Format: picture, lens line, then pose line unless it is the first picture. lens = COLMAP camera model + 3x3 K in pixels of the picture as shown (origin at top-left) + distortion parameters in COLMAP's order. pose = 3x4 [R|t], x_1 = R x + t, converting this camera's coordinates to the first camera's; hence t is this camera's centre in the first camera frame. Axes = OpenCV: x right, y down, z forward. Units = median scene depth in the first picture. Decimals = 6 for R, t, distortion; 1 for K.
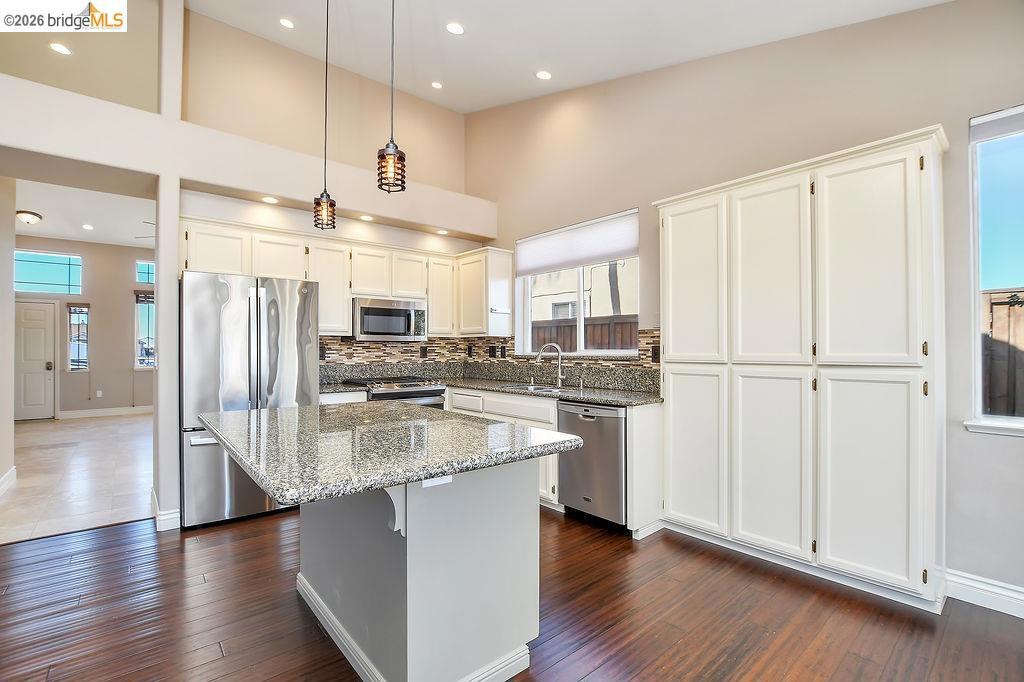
lens RADIAL K [[464.7, 0, 511.3], [0, 464.7, 344.4], [0, 0, 1]] dist [-0.023951, 0.000570]
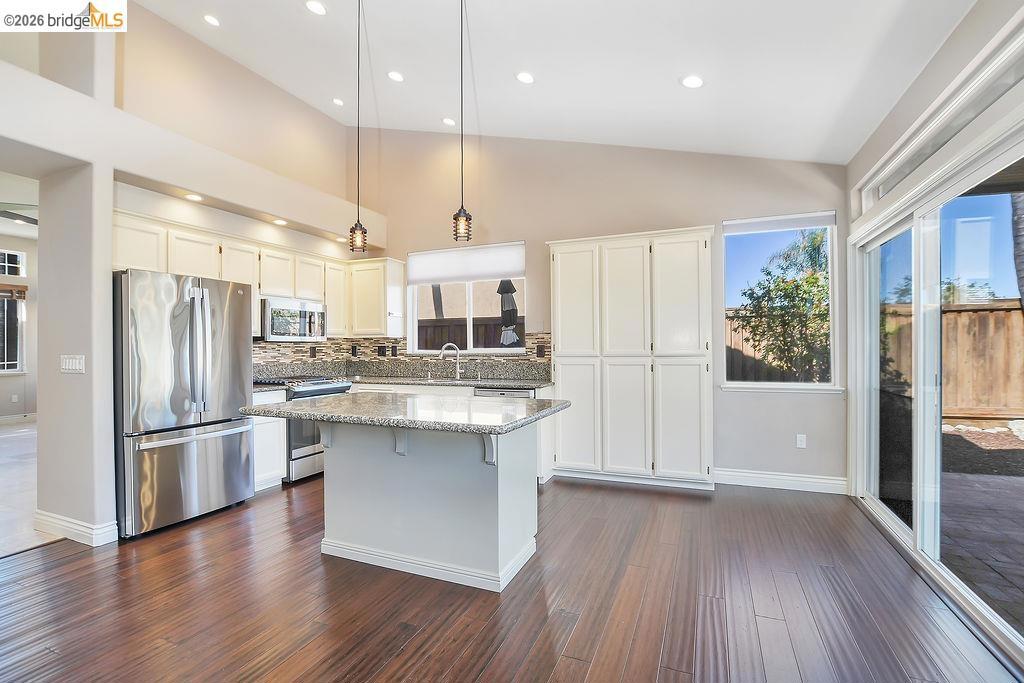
lens RADIAL K [[464.7, 0, 511.3], [0, 464.7, 344.9], [0, 0, 1]] dist [-0.023951, 0.000570]
pose [[0.892976, -0.003878, 0.450088, -0.317493], [0.002994, 0.999992, 0.002678, -0.001045], [-0.450095, -0.001044, 0.892980, -0.152151]]
